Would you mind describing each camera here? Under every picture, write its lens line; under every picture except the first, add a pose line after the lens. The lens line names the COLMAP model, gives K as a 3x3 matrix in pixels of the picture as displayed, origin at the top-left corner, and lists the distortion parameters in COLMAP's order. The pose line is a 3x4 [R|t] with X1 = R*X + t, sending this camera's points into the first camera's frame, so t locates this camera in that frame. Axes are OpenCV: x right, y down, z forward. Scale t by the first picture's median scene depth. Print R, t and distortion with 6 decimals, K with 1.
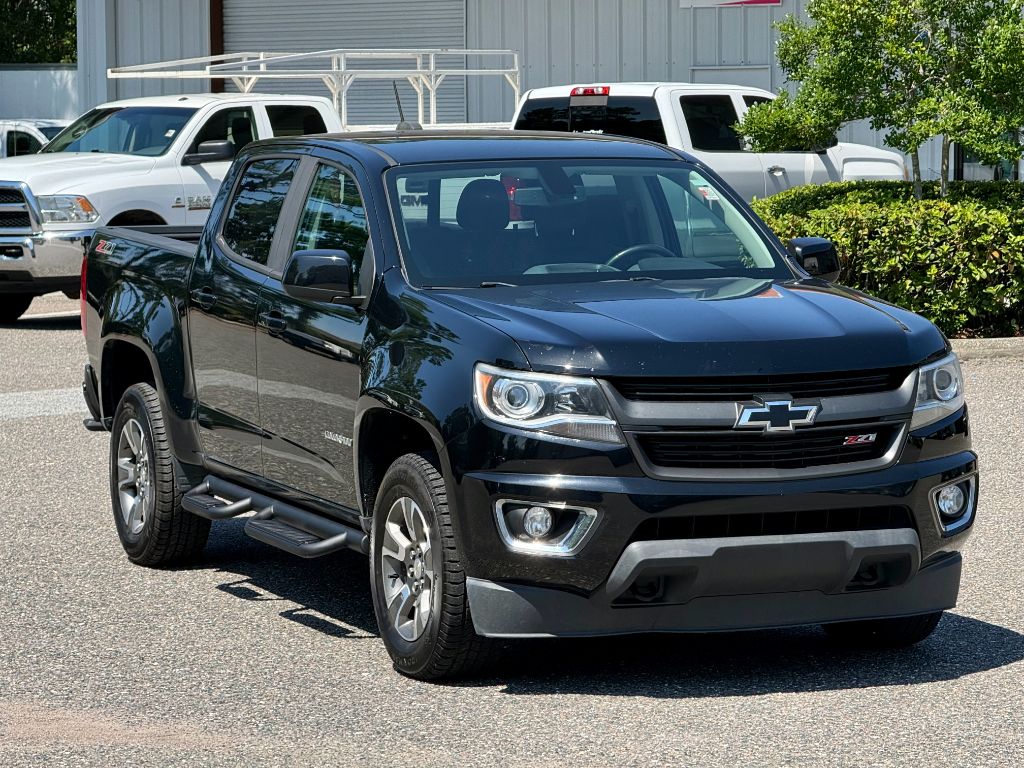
lens RADIAL K [[3471.1, 0, 512.0], [0, 3471.1, 384.0], [0, 0, 1]] dist [0.209380, 0.538307]
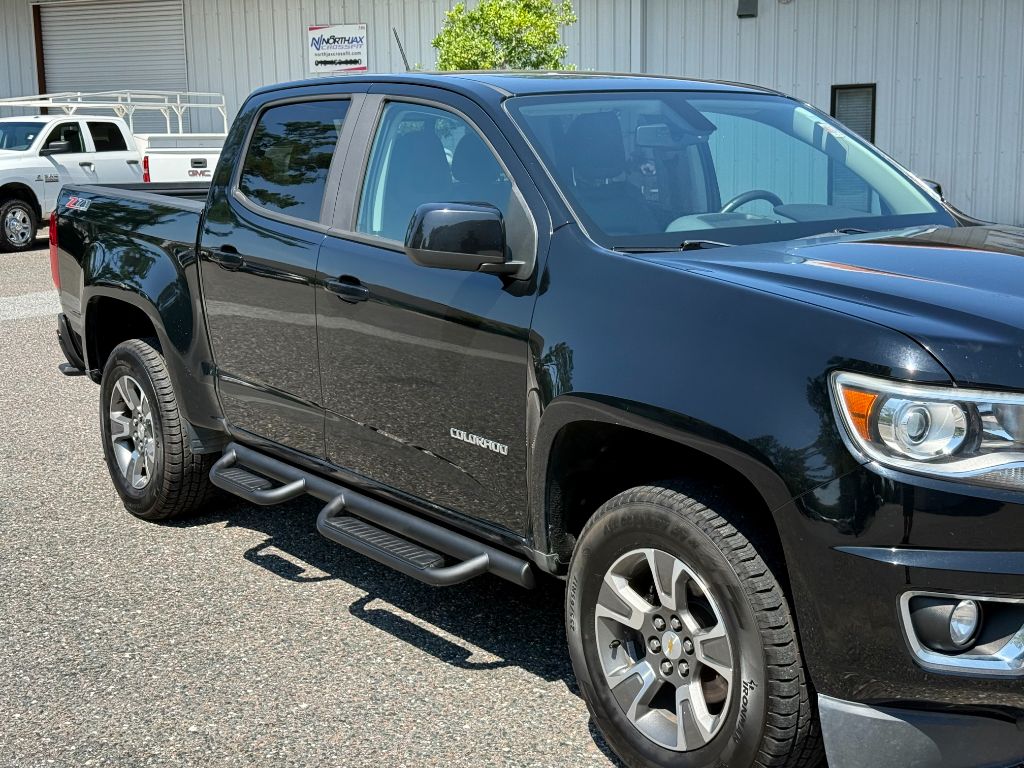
lens RADIAL K [[1413.1, 0, 512.0], [0, 1413.1, 384.0], [0, 0, 1]] dist [0.127520, -0.076834]
pose [[0.969727, -0.047306, 0.239567, -0.115617], [0.025931, 0.995458, 0.091600, -0.025871], [-0.242812, -0.082615, 0.966549, 0.664189]]
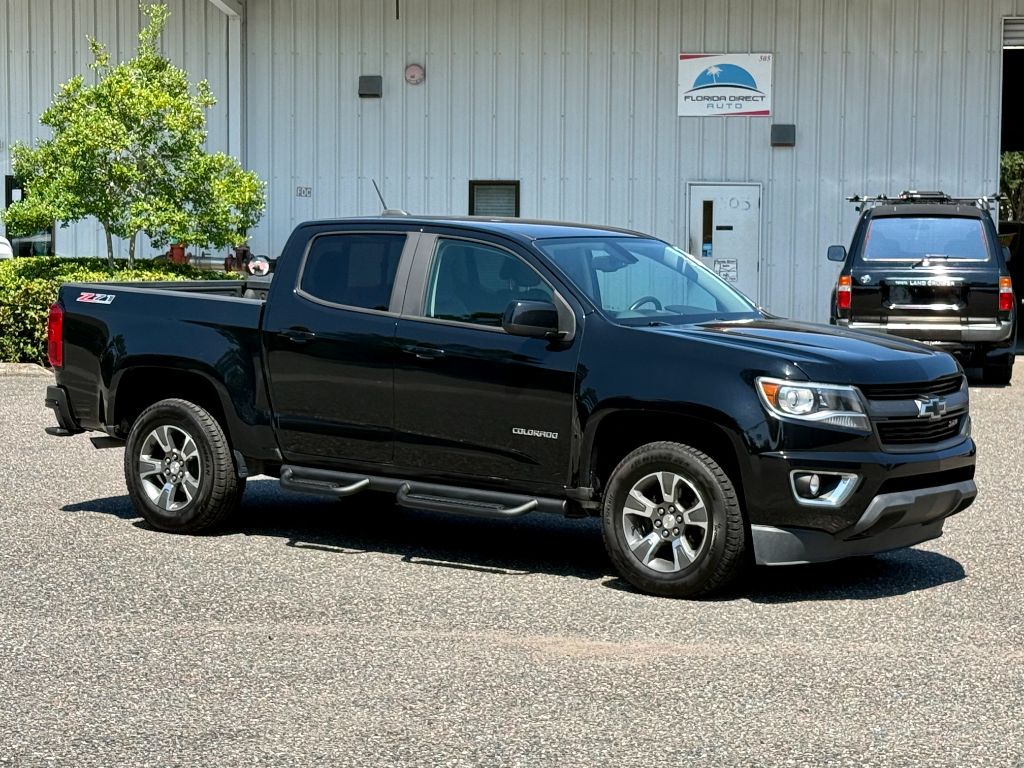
lens RADIAL K [[2208.8, 0, 512.0], [0, 2208.8, 384.0], [0, 0, 1]] dist [0.088842, 0.139930]
pose [[0.856868, -0.017415, 0.515242, -0.502563], [0.019227, 0.999813, 0.001818, -0.005920], [-0.515177, 0.008348, 0.857043, 0.229058]]
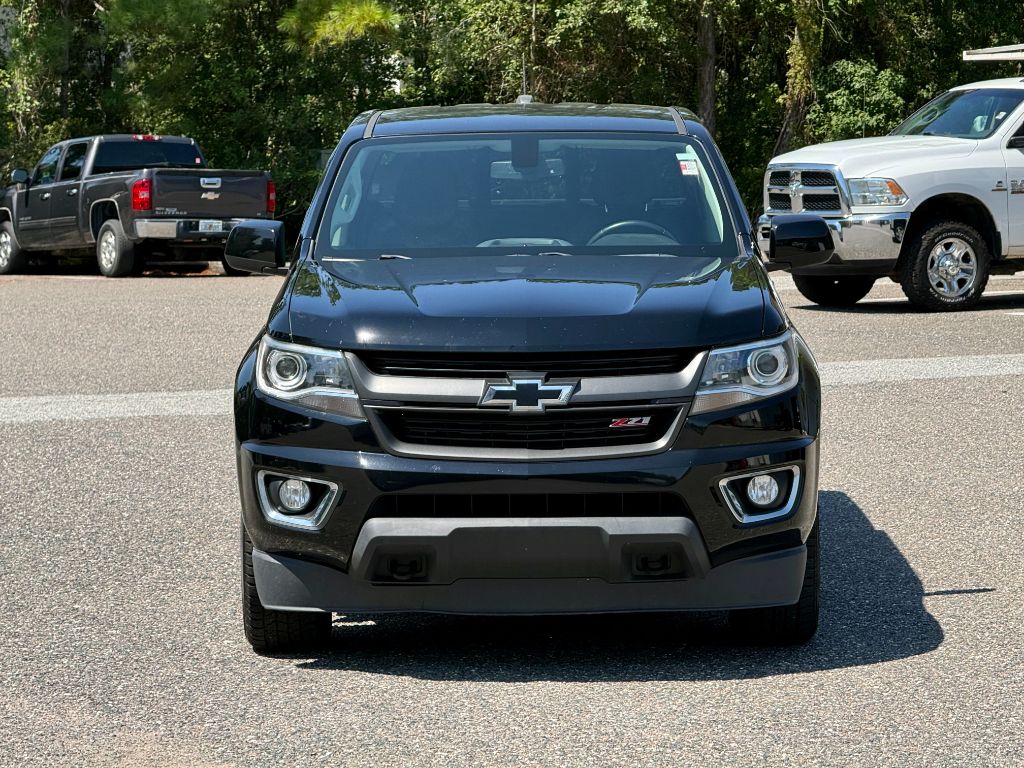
lens RADIAL K [[3471.1, 0, 512.0], [0, 3471.1, 384.0], [0, 0, 1]] dist [0.209380, 0.538307]
pose [[0.928784, 0.027477, -0.369602, 0.372262], [-0.026344, 0.999620, 0.008114, -0.001369], [0.369685, 0.002201, 0.929155, 0.086290]]
